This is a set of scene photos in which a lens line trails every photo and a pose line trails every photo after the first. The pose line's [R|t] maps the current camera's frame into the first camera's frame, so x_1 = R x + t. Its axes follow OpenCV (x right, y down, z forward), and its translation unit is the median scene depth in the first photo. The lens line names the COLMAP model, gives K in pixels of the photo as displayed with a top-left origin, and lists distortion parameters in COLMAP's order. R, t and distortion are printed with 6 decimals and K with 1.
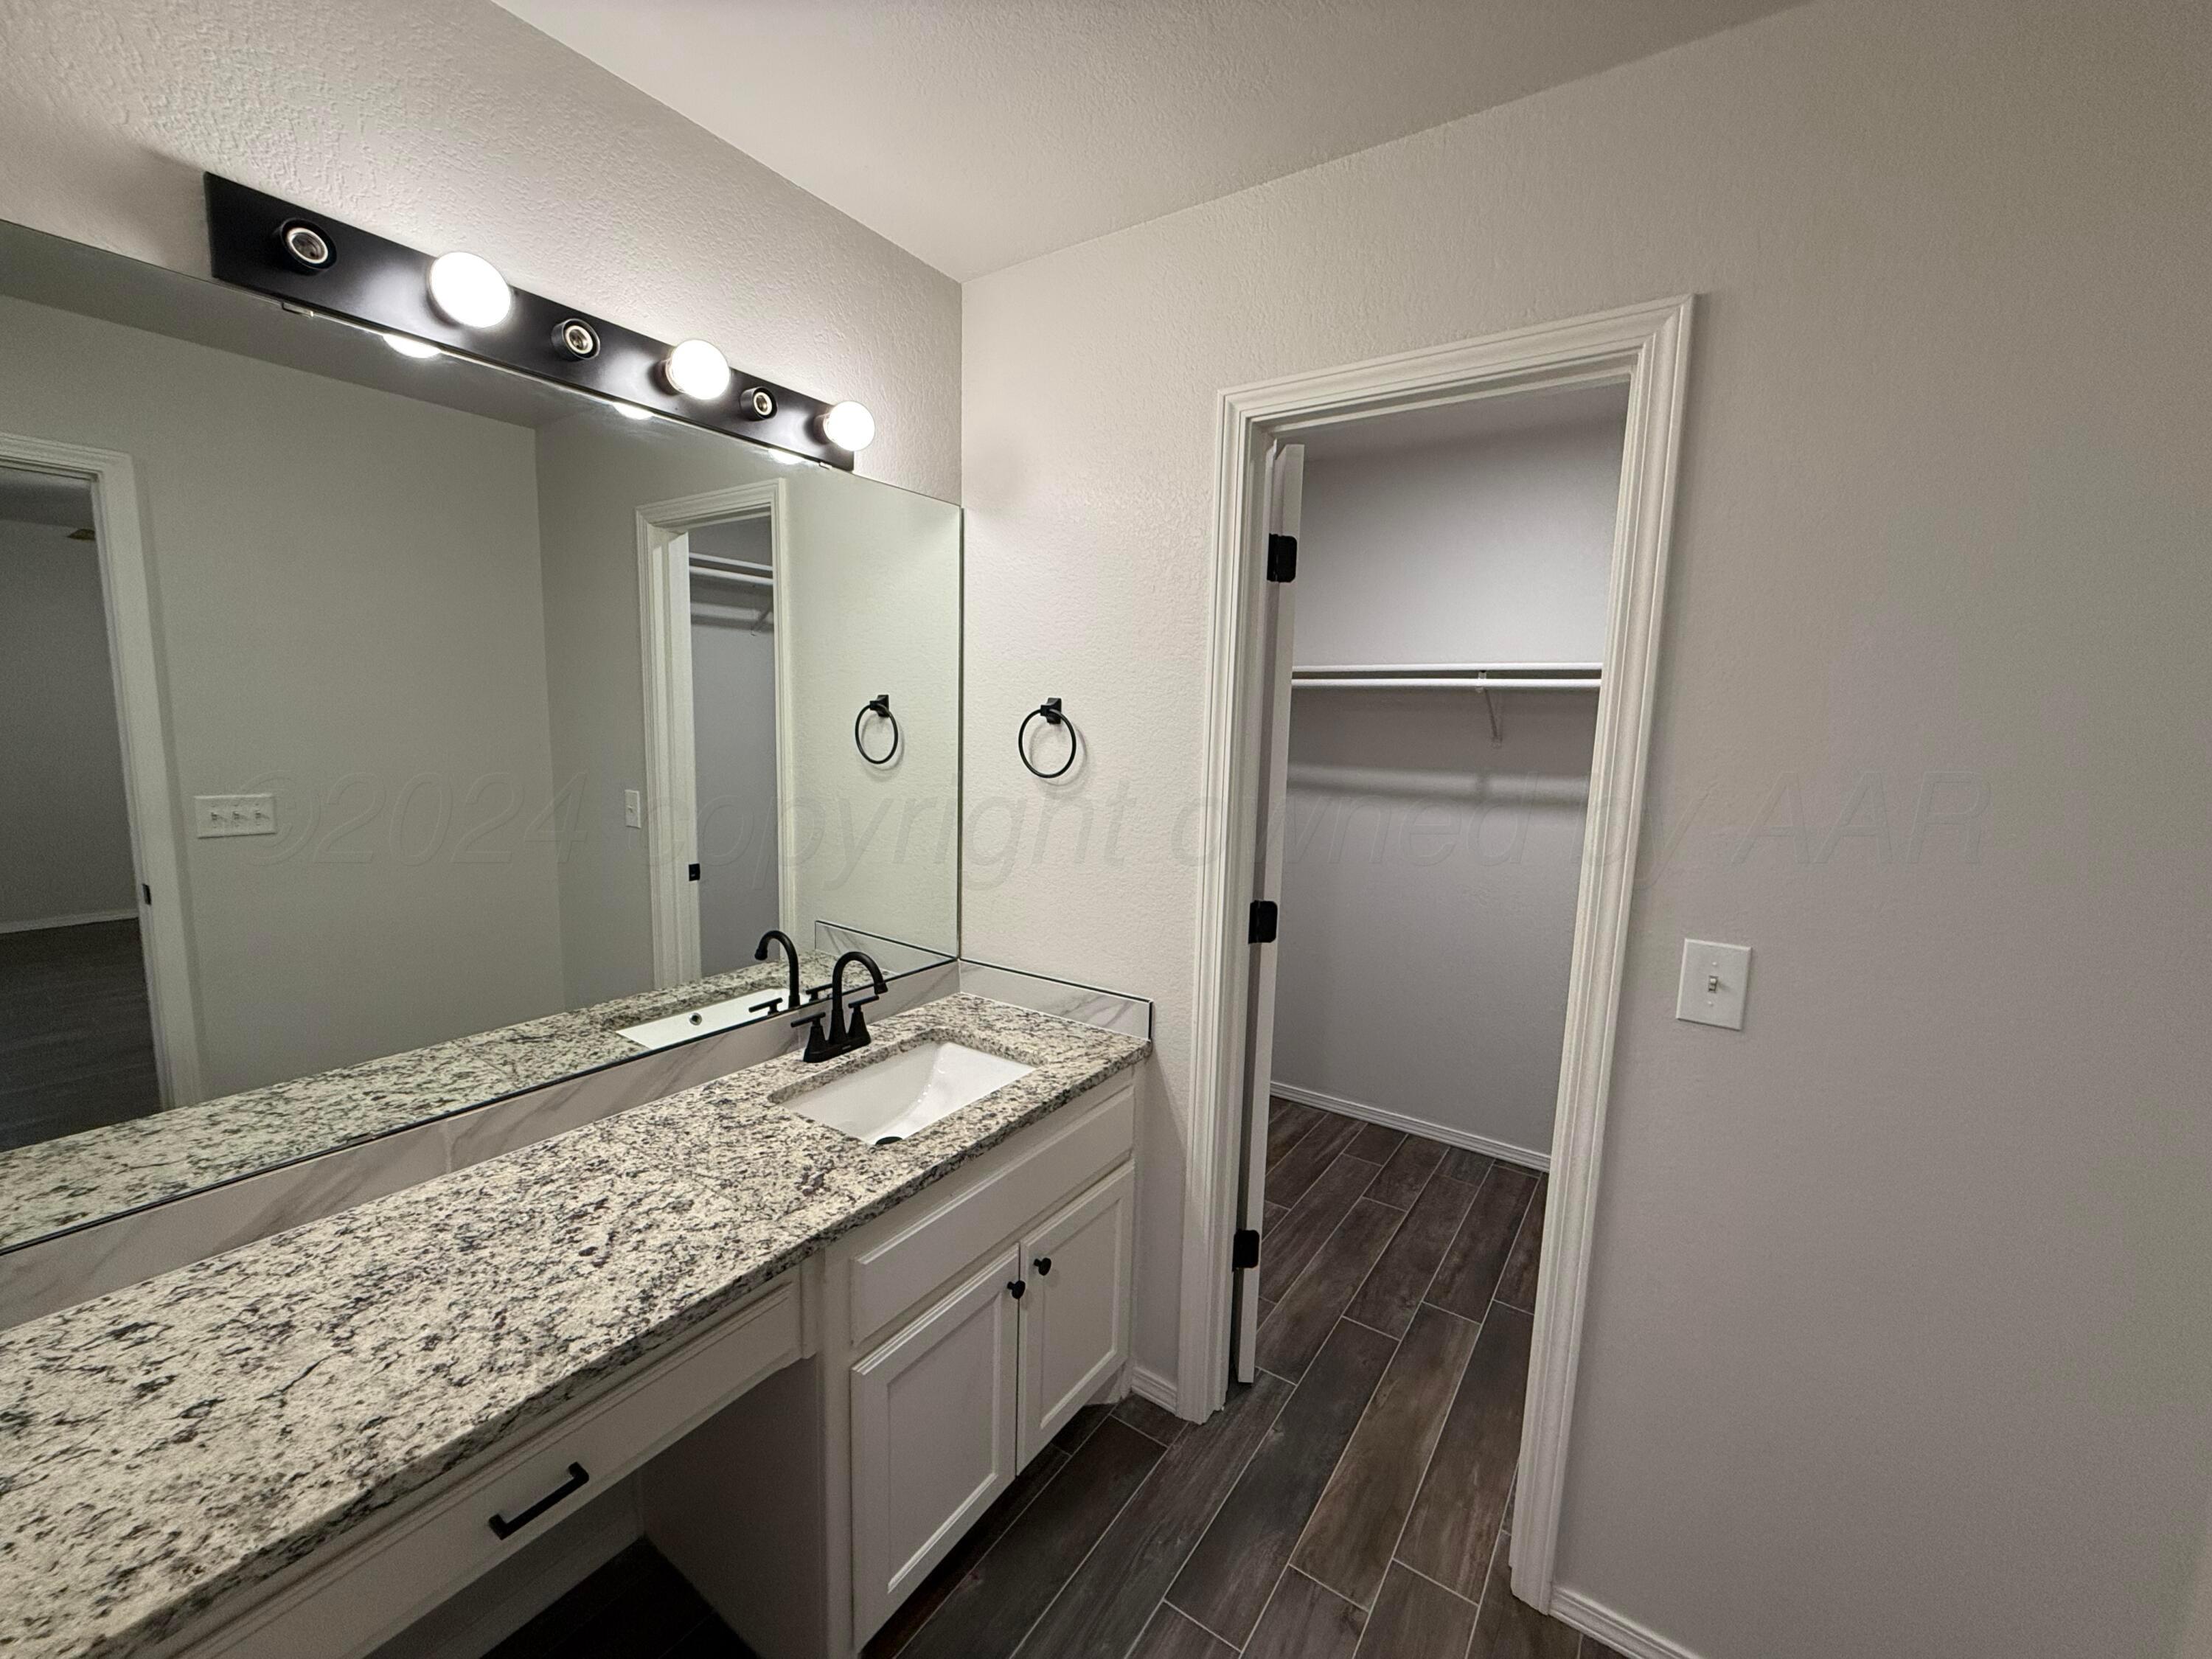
lens RADIAL K [[877.5, 0, 1102.0], [0, 877.5, 828.5], [0, 0, 1]] dist [0.000020, 0.000068]
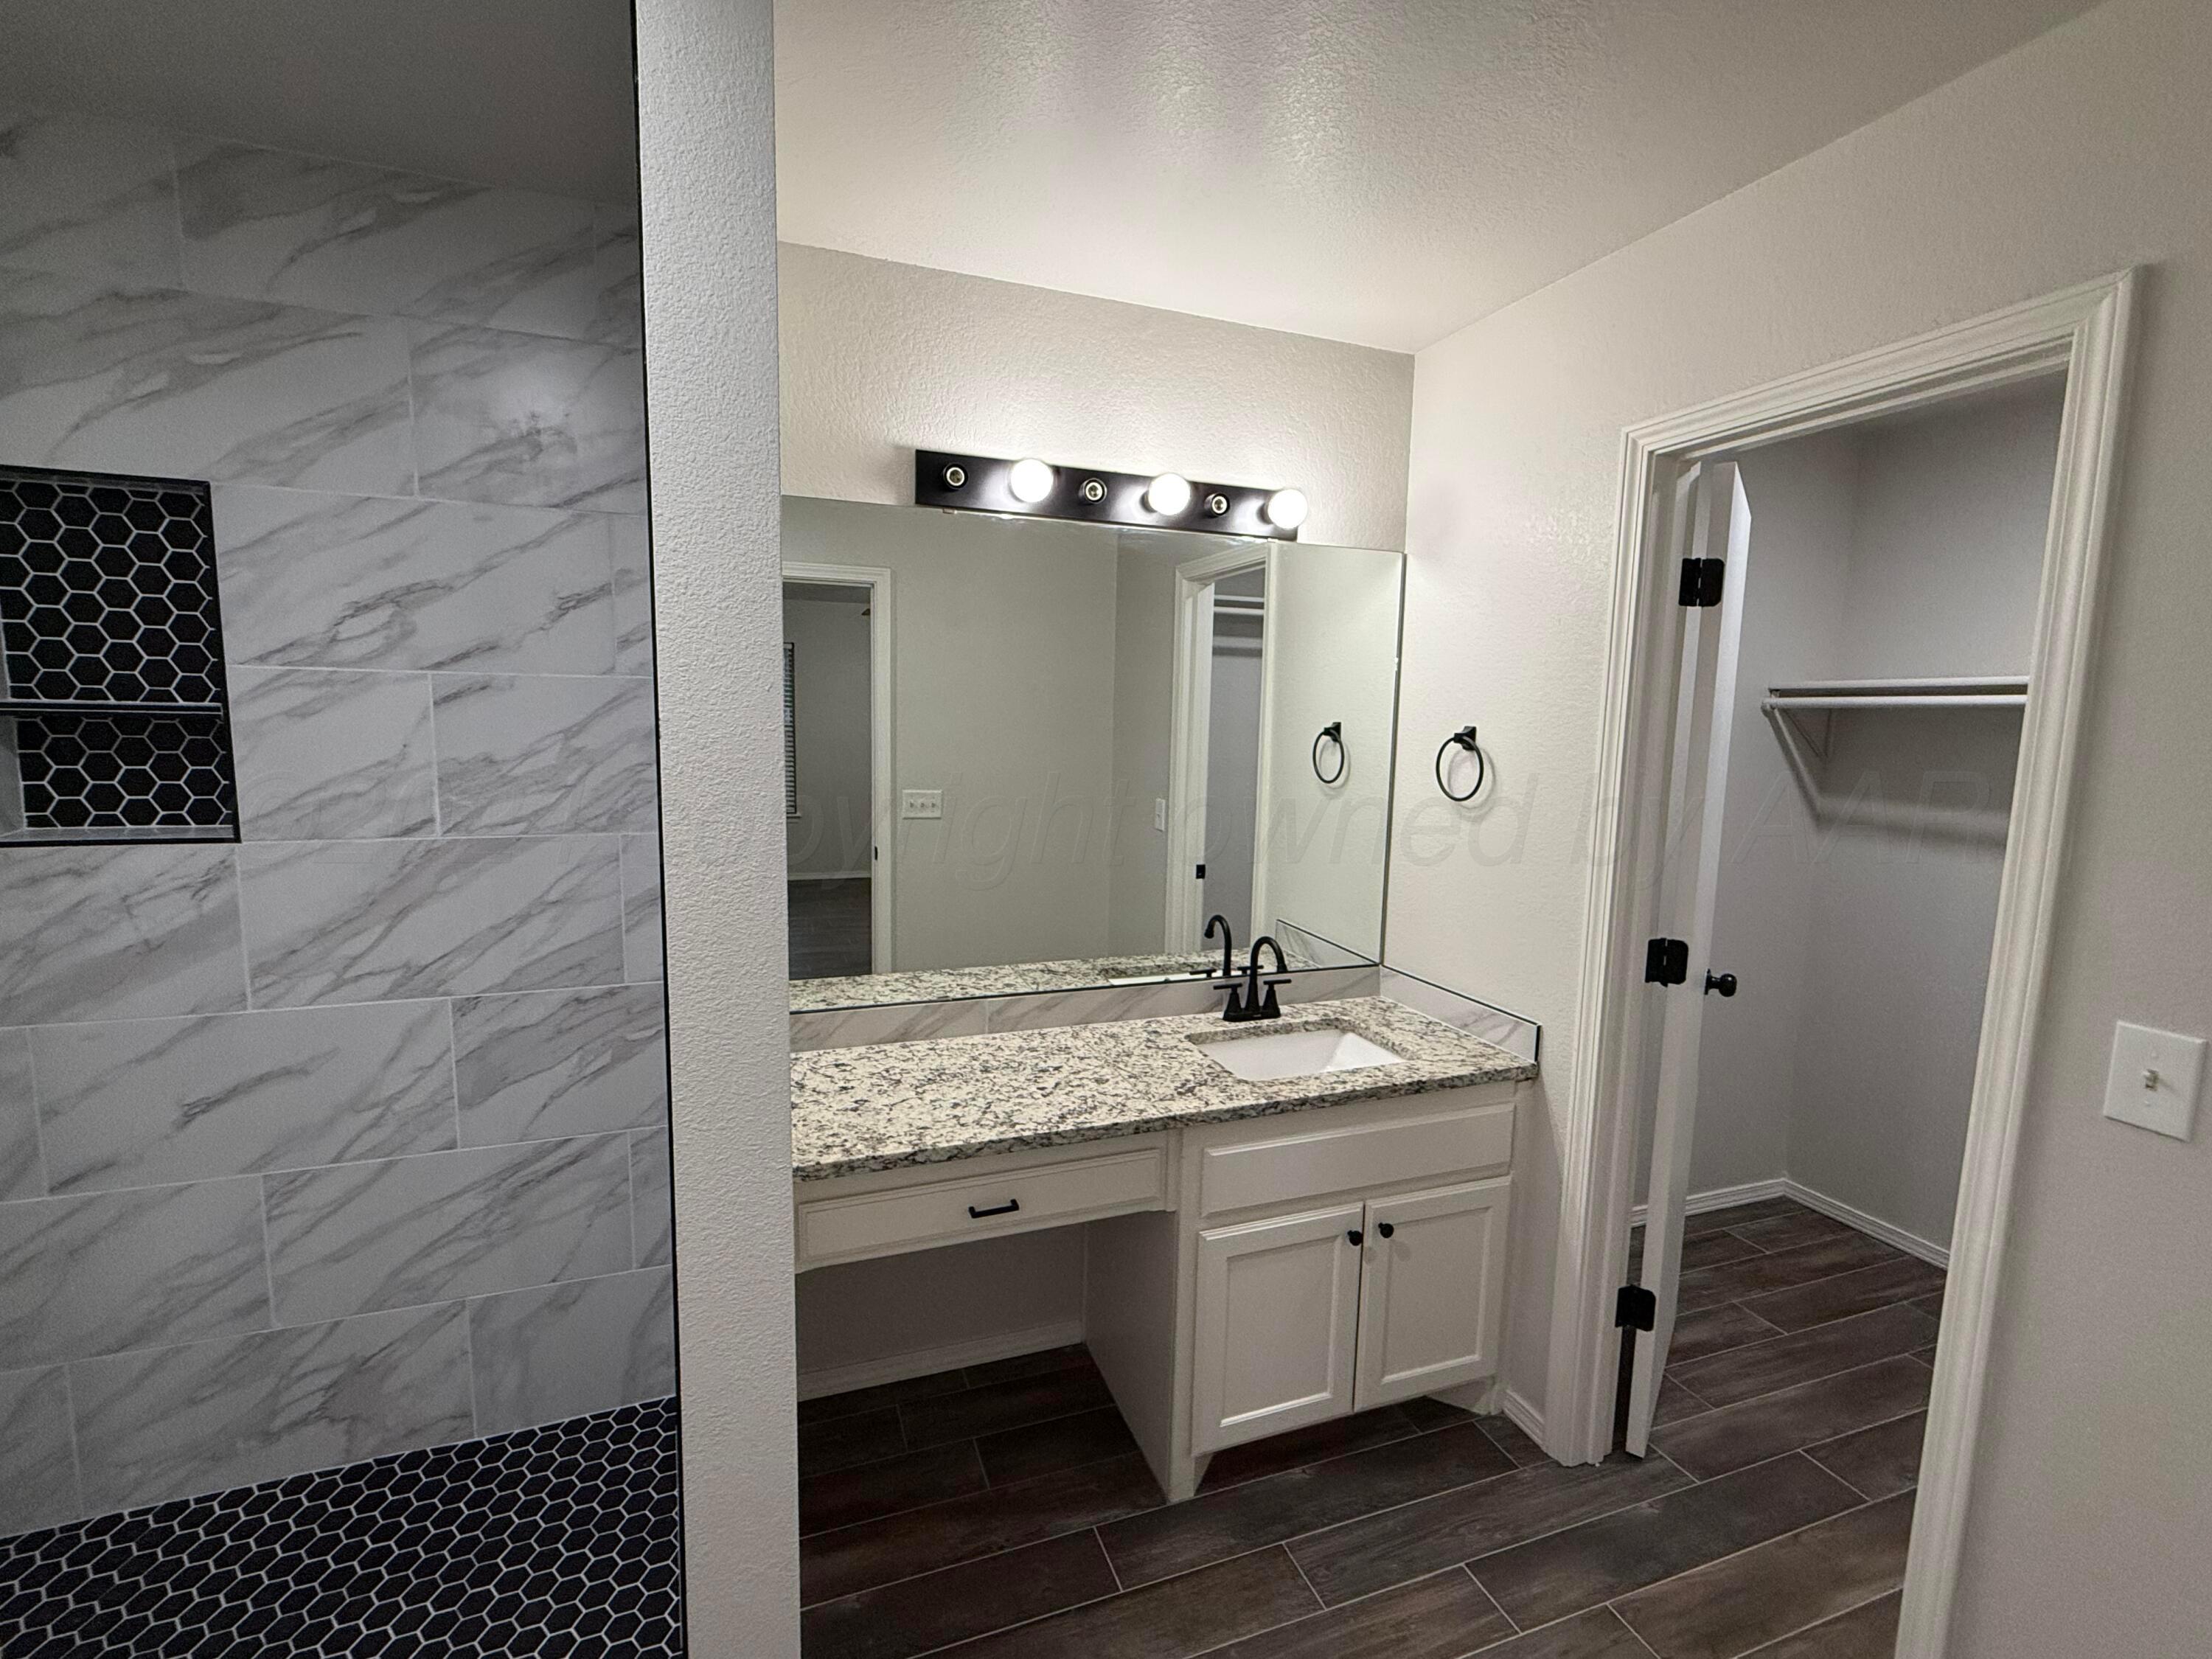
lens RADIAL K [[981.9, 0, 1108.0], [0, 981.9, 827.9], [0, 0, 1]] dist [0.000098, -0.000127]
pose [[0.817636, 0.057981, -0.572808, 0.331700], [-0.074863, 0.997176, -0.005923, 0.016699], [0.570847, 0.047725, 0.819668, -0.262401]]
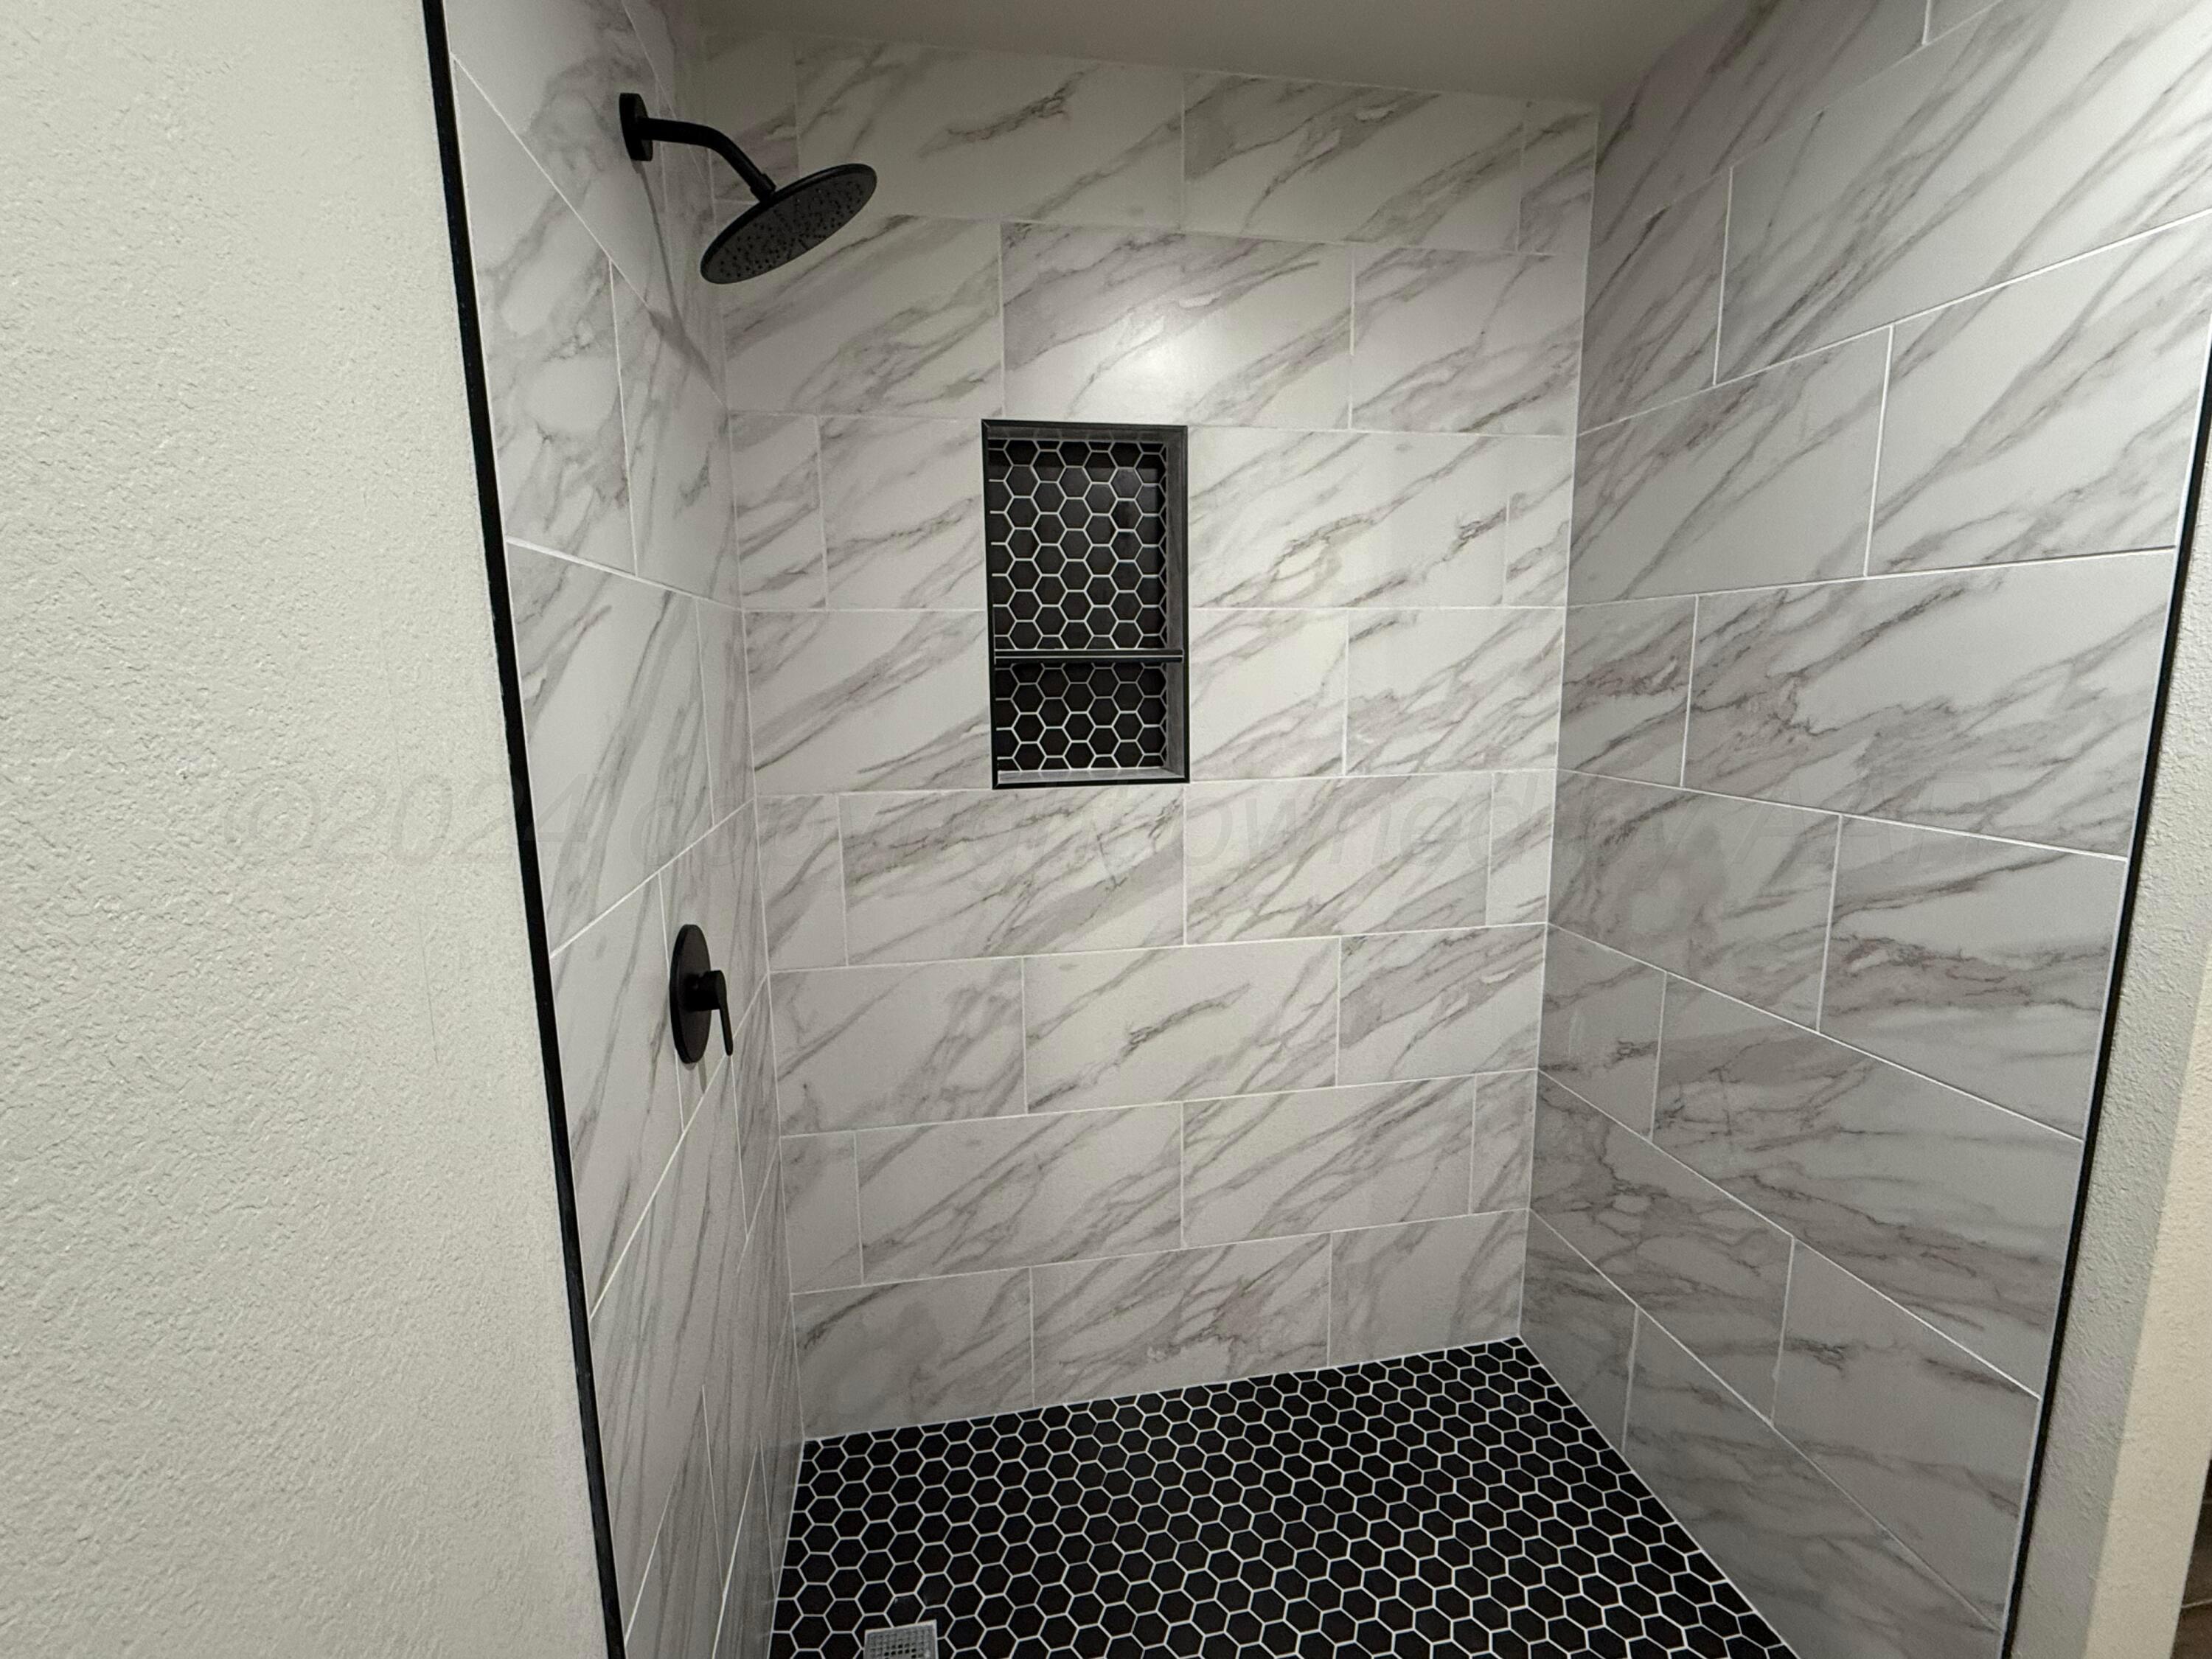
lens RADIAL K [[981.9, 0, 1108.0], [0, 981.9, 827.9], [0, 0, 1]] dist [0.000098, -0.000127]
pose [[0.699184, 0.076227, -0.710867, -0.333270], [-0.061872, 0.997021, 0.046057, 0.102952], [0.712260, 0.011780, 0.701817, -0.762736]]
